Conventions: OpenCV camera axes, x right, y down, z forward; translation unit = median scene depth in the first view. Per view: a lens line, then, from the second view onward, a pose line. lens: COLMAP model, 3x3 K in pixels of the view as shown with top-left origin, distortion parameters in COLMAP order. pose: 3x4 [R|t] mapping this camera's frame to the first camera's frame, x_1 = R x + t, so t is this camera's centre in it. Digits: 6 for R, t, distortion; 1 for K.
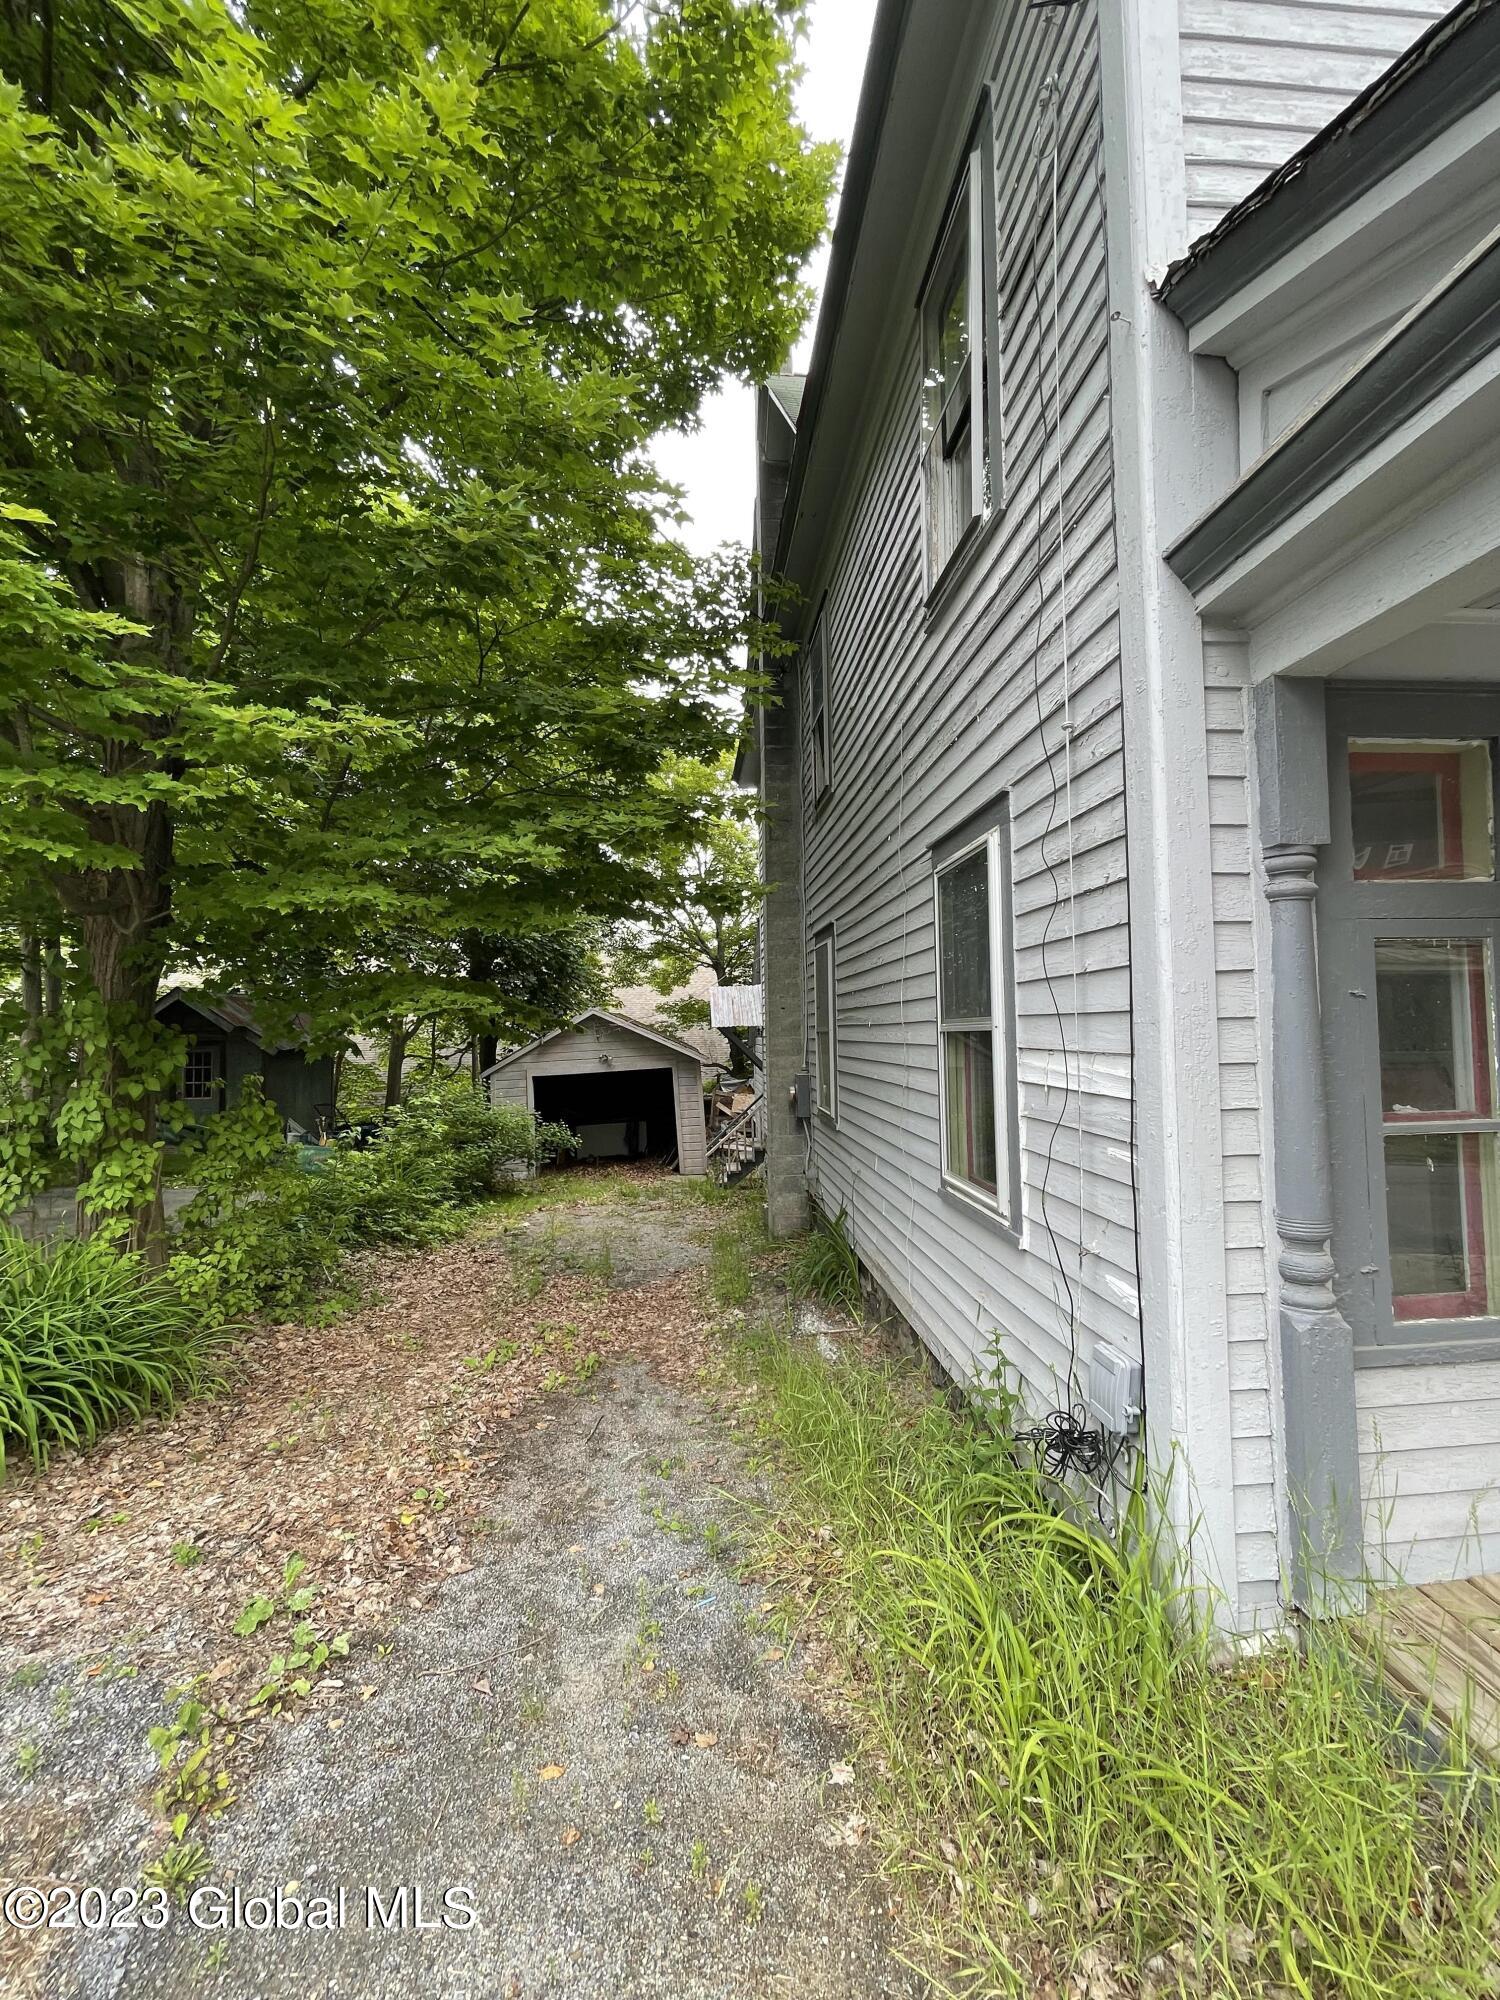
lens RADIAL K [[805.4, 0, 755.3], [0, 805.4, 997.2], [0, 0, 1]] dist [0.000446, -0.000245]
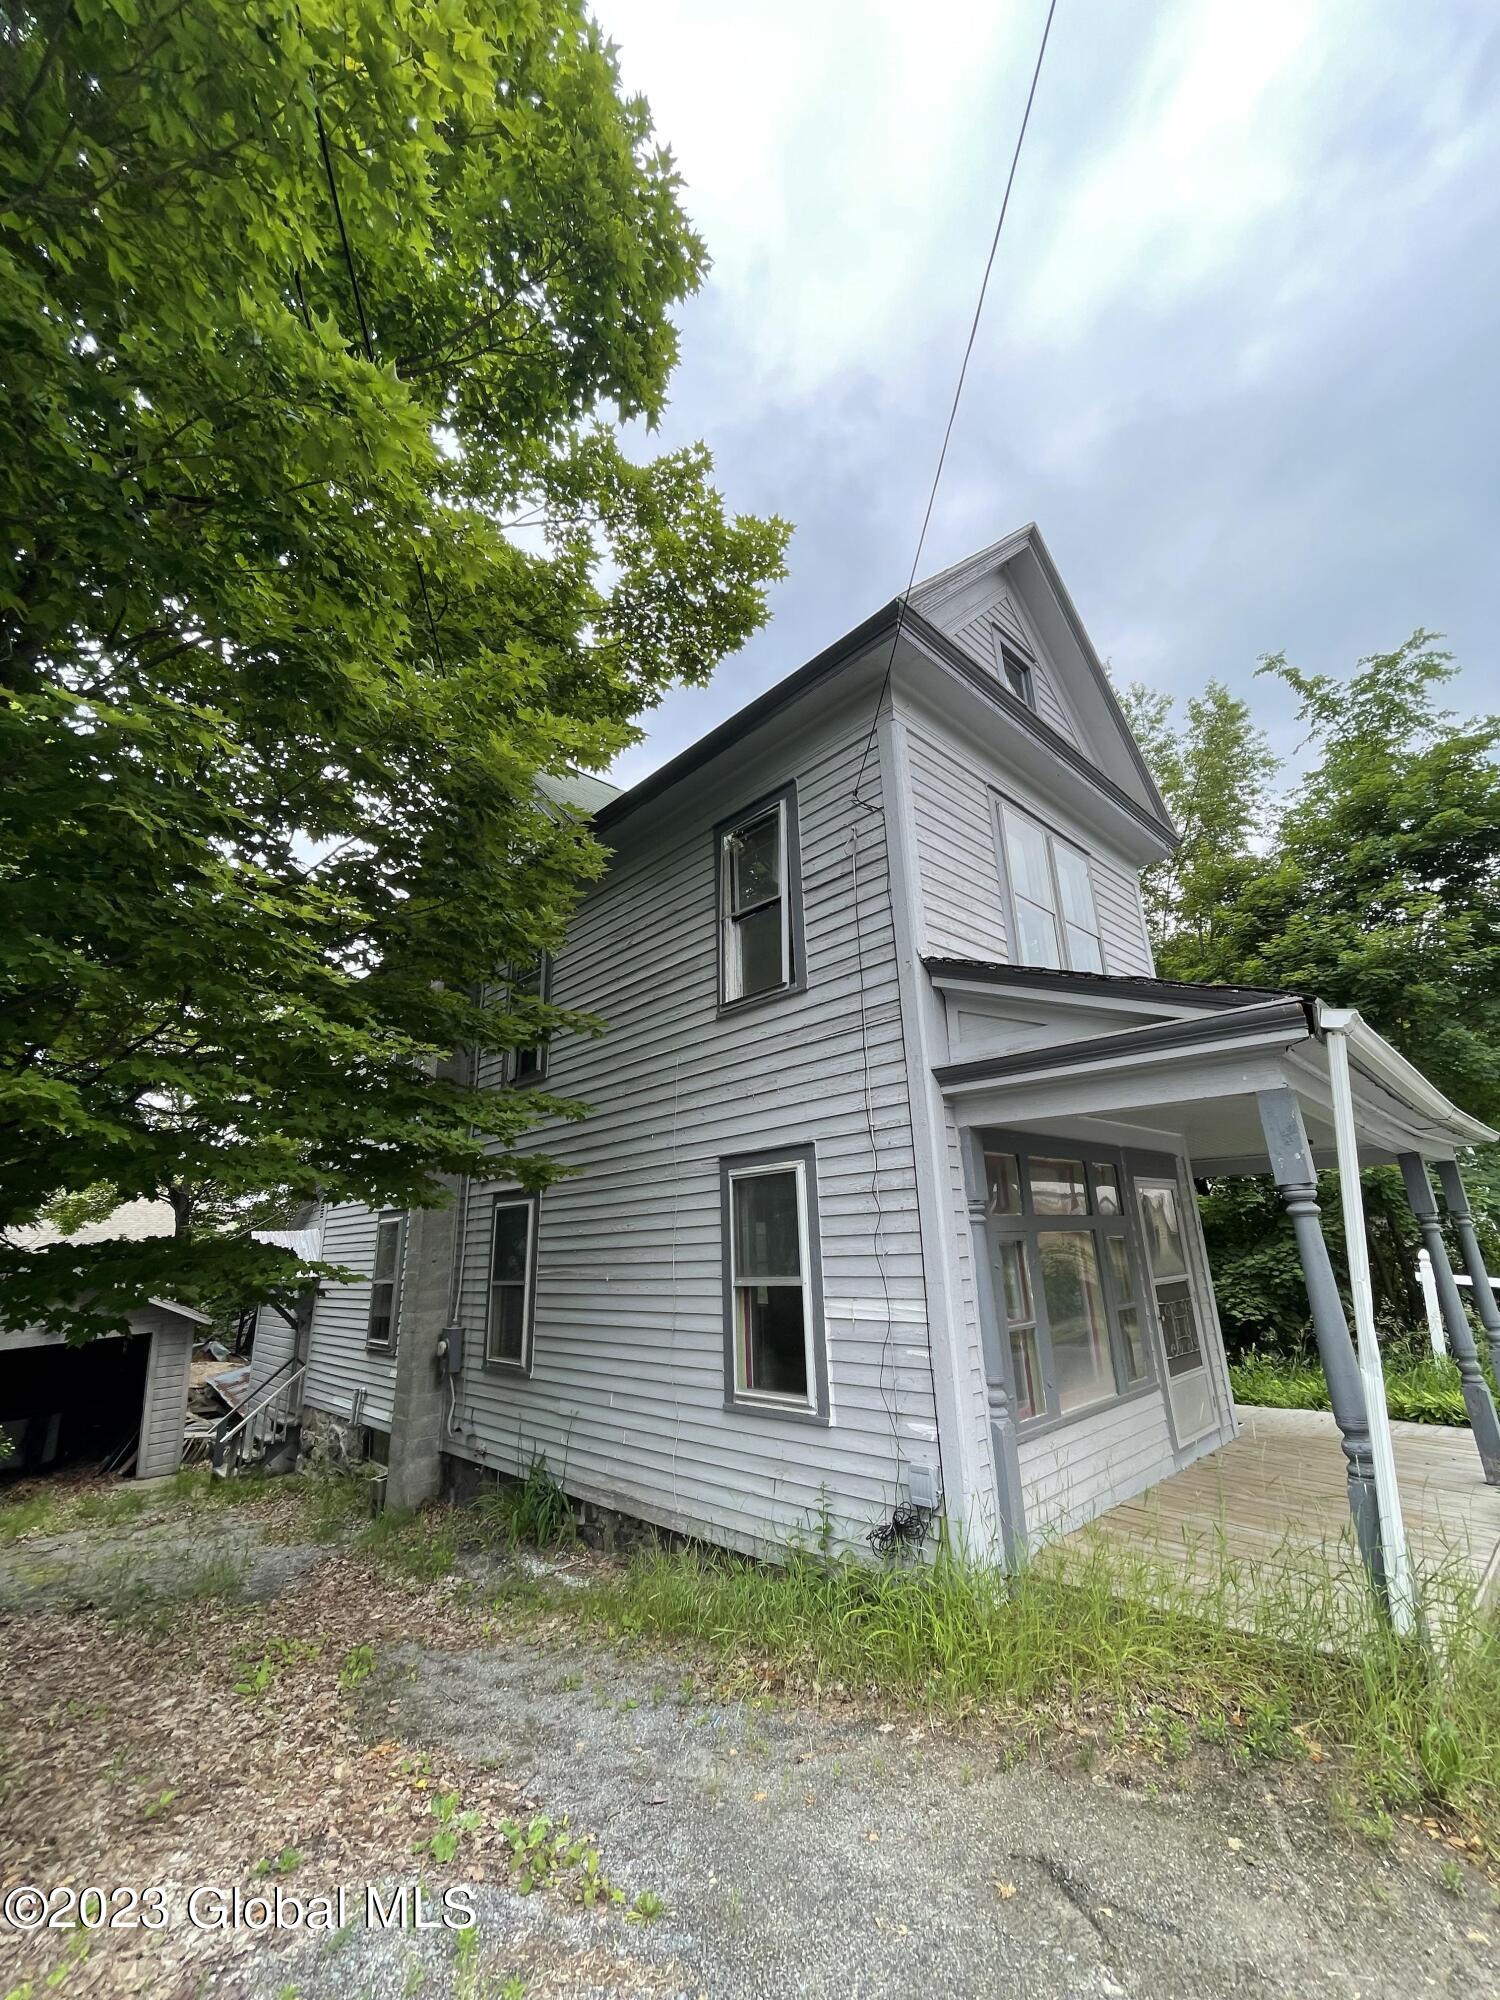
lens RADIAL K [[805.4, 0, 755.1], [0, 805.4, 1011.2], [0, 0, 1]] dist [0.000446, -0.000245]
pose [[0.779263, 0.168501, 0.603620, -0.623851], [-0.003666, 0.964385, -0.264477, -0.046832], [-0.626687, 0.203884, 0.752127, -0.212245]]
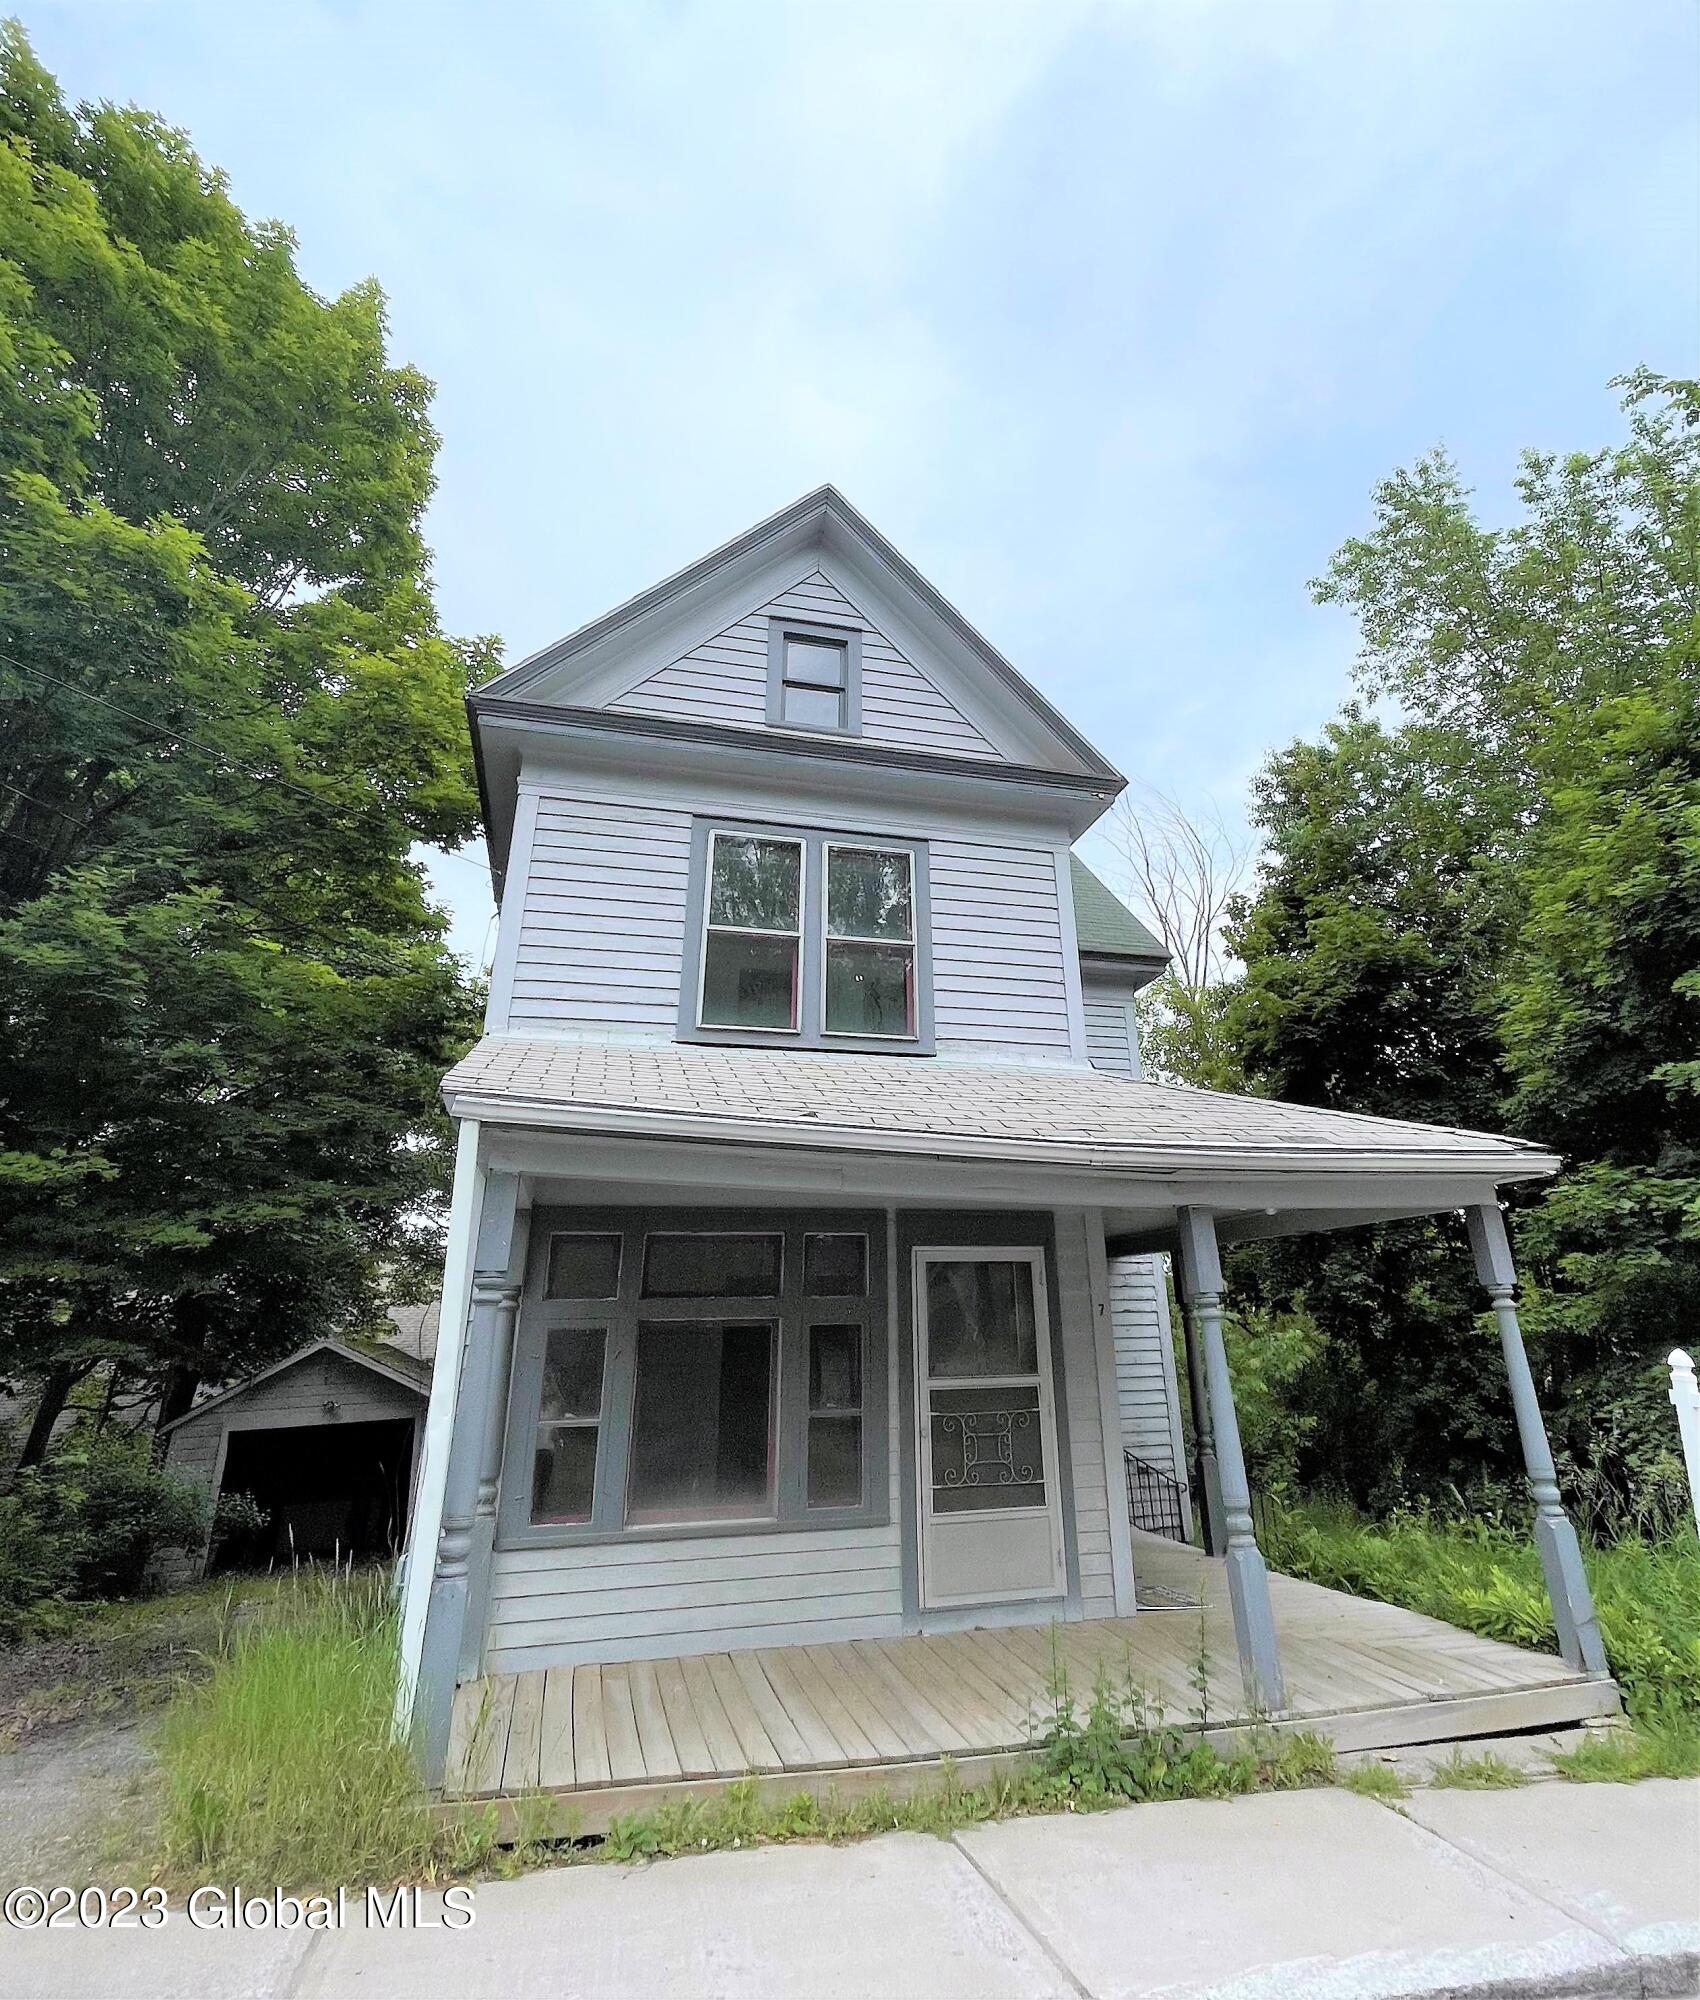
lens RADIAL K [[1088.0, 0, 890.7], [0, 1088.0, 855.1], [0, 0, 1]] dist [-0.000925, 0.001219]
pose [[0.983295, 0.072976, 0.166751, 0.534502], [-0.003093, 0.922678, -0.385559, -0.058961], [-0.181994, 0.378603, 0.907490, -1.162230]]
